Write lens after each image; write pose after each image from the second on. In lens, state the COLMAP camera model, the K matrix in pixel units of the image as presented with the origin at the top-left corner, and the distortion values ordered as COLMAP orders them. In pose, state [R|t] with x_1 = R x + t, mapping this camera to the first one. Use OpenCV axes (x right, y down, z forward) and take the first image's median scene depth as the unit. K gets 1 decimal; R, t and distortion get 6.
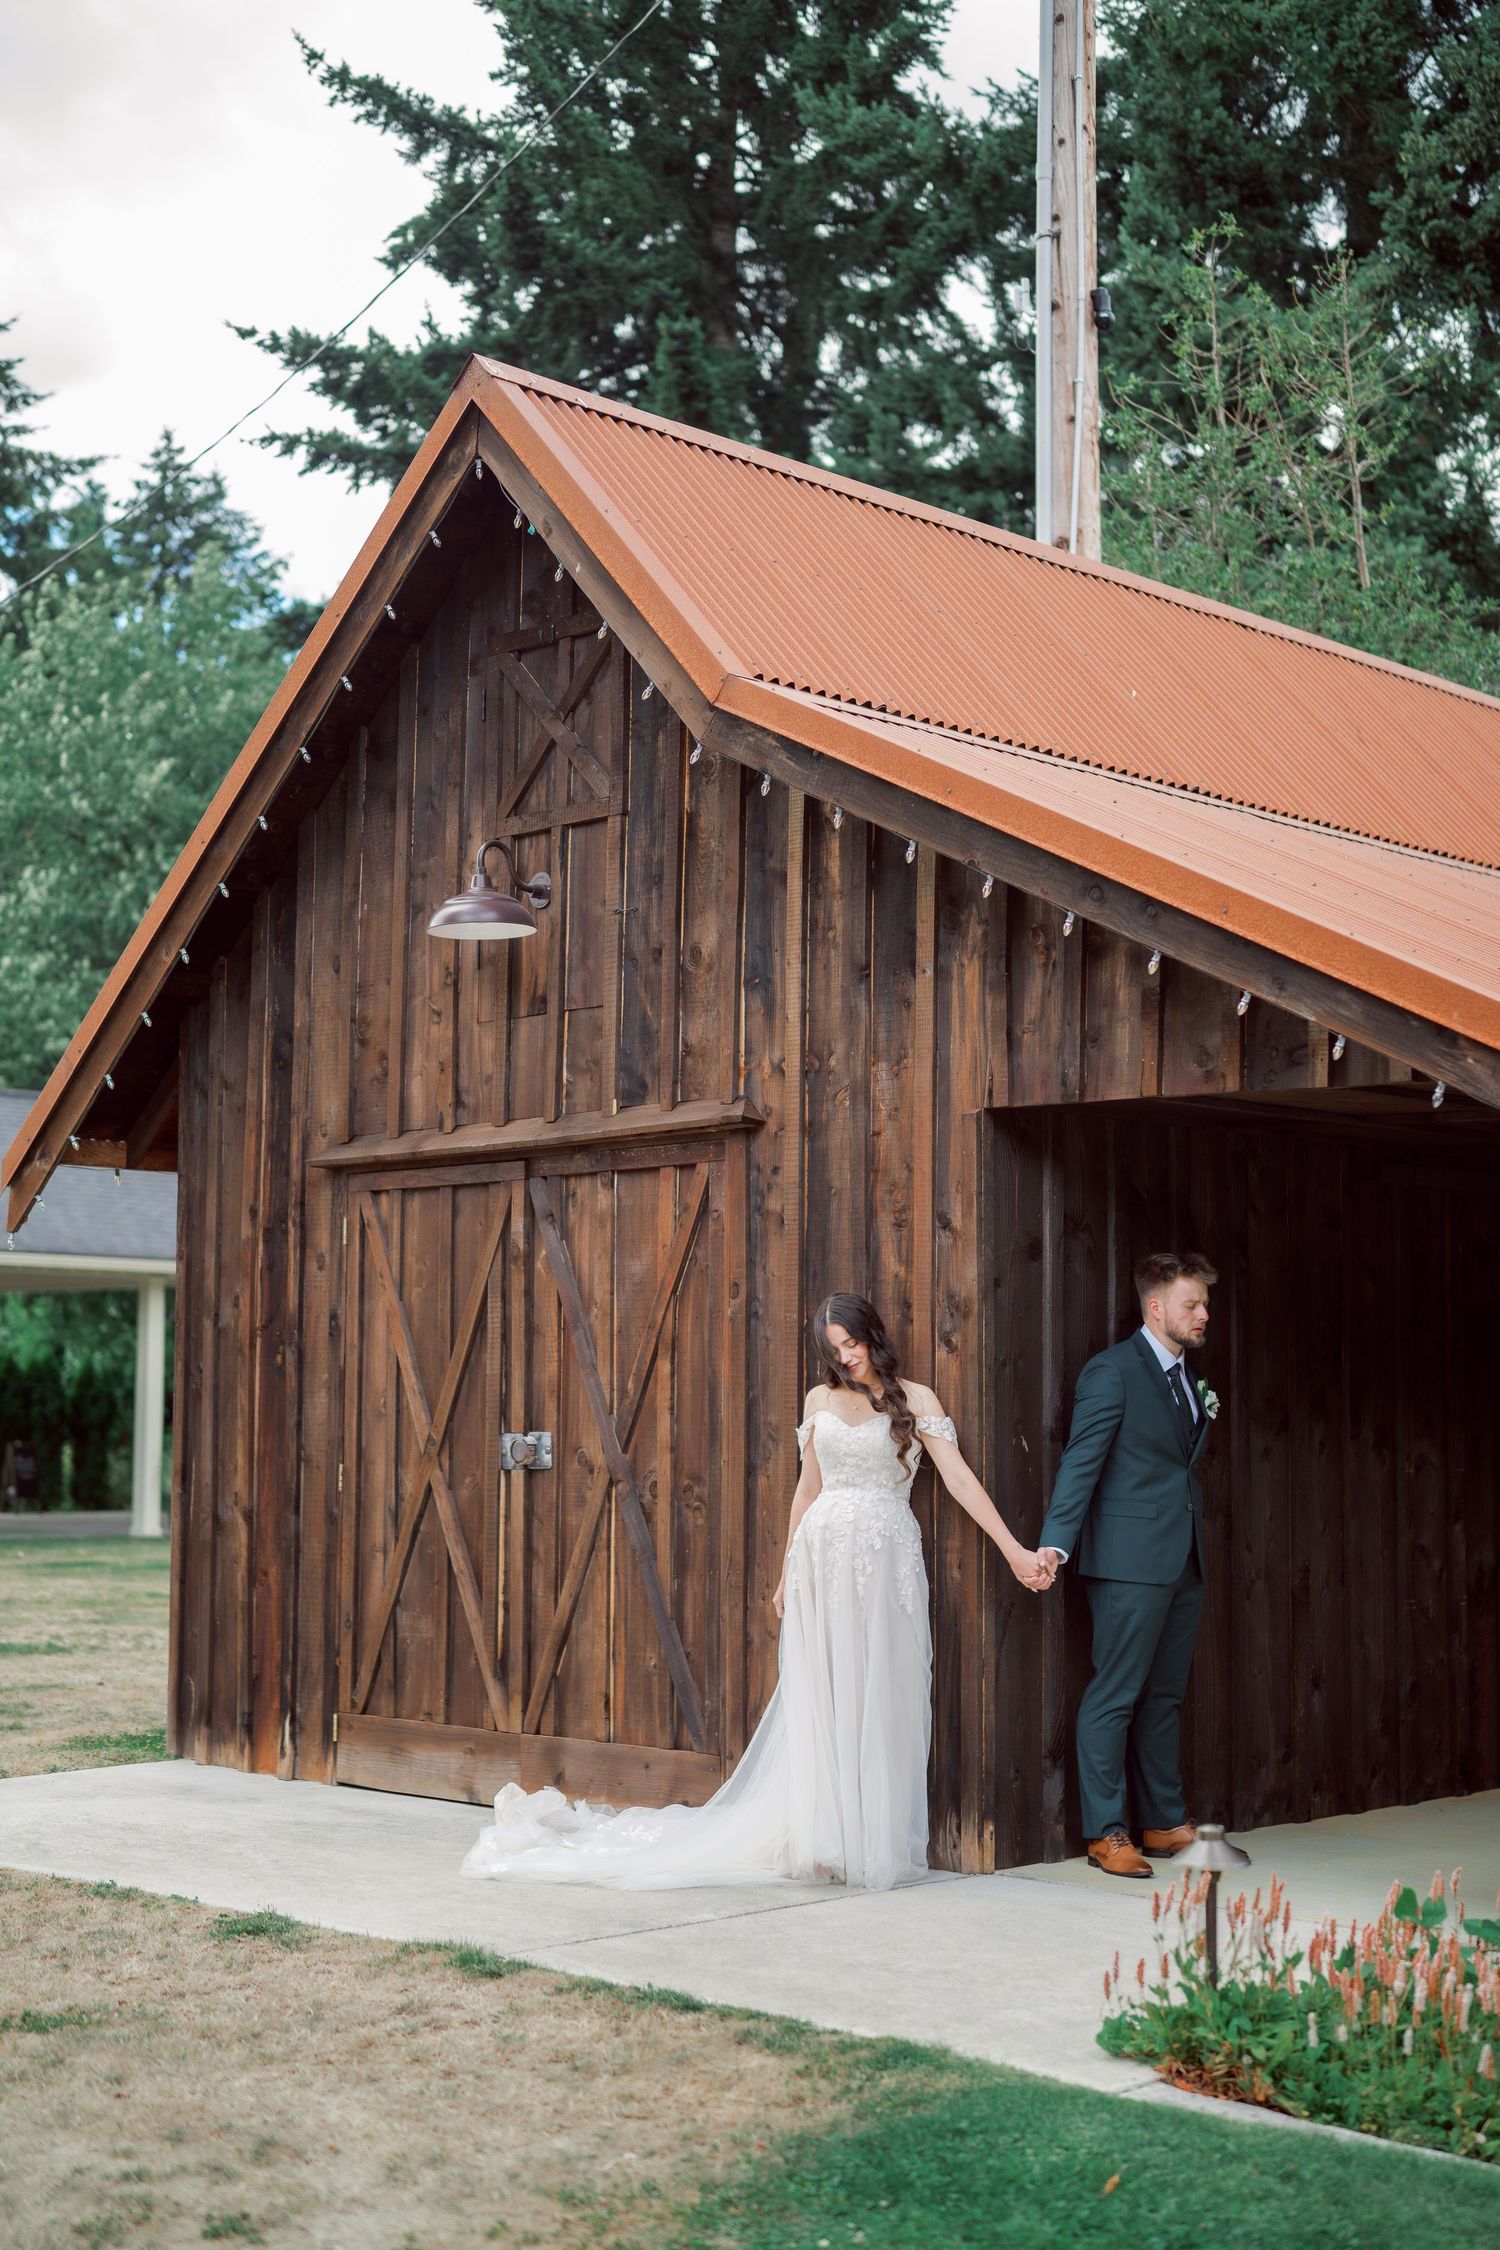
lens RADIAL K [[3047.2, 0, 750.0], [0, 3047.2, 1125.0], [0, 0, 1]] dist [-0.097919, 0.632556]
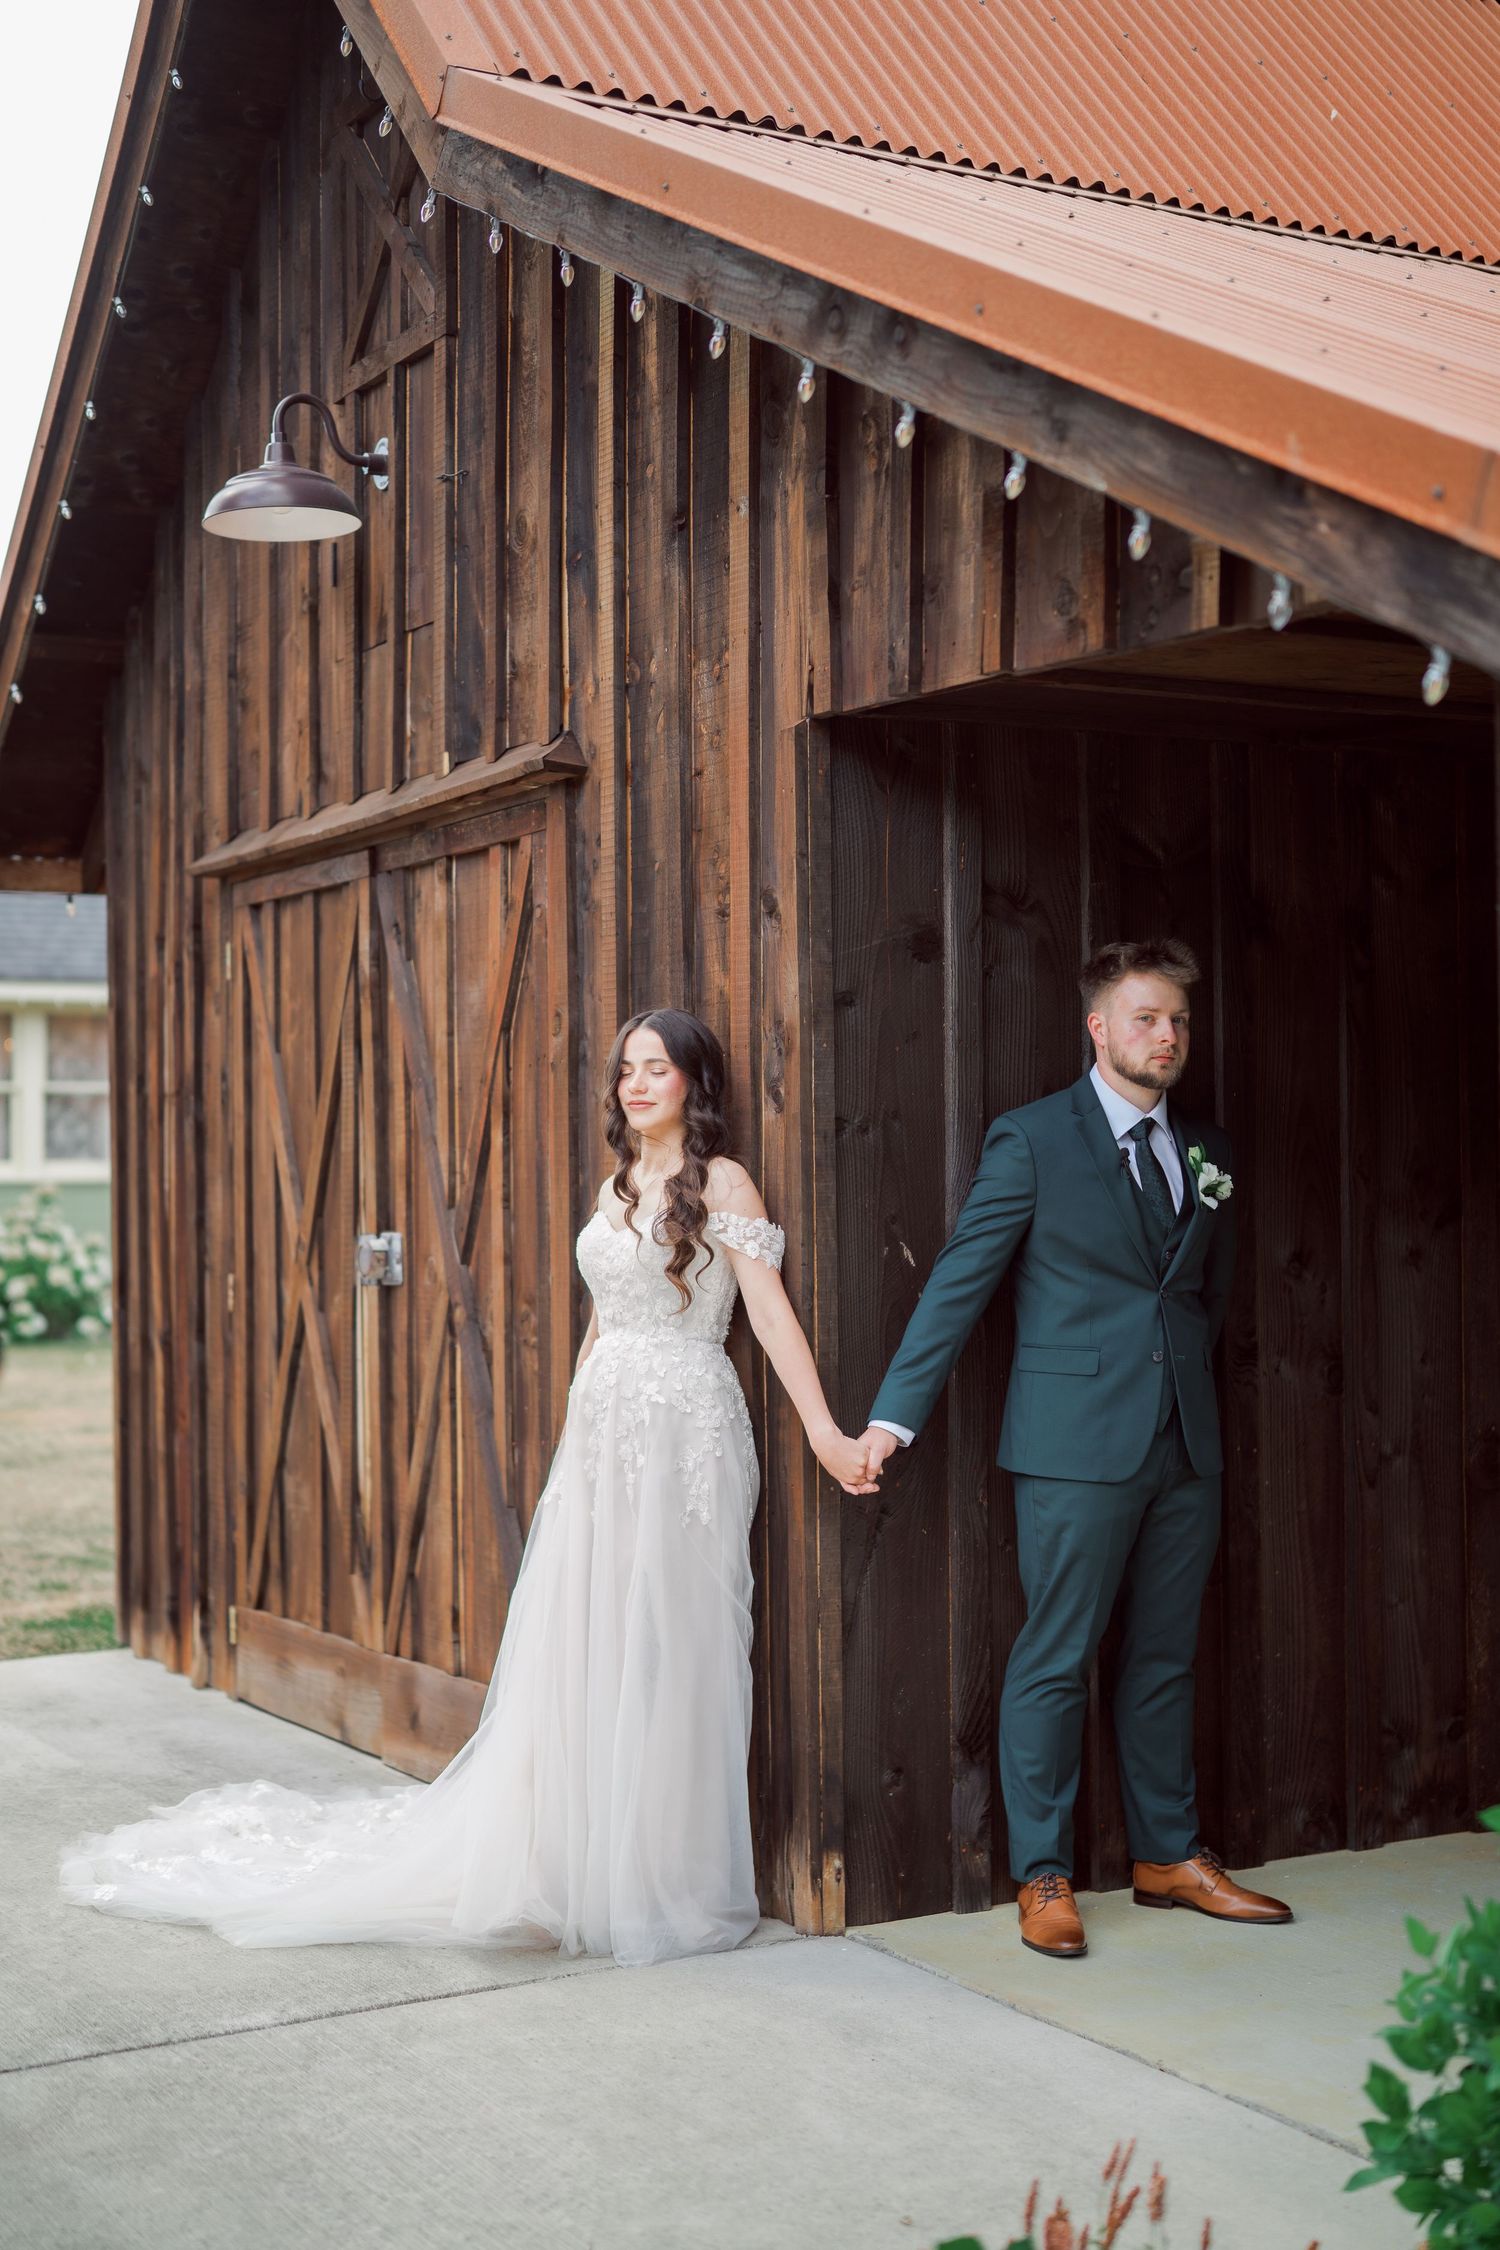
lens RADIAL K [[3047.2, 0, 750.0], [0, 3047.2, 1125.0], [0, 0, 1]] dist [-0.097919, 0.632556]
pose [[0.960569, -0.019350, -0.277367, 0.223691], [0.041623, 0.996342, 0.074639, 0.028740], [0.274908, -0.083241, 0.957860, 0.375398]]
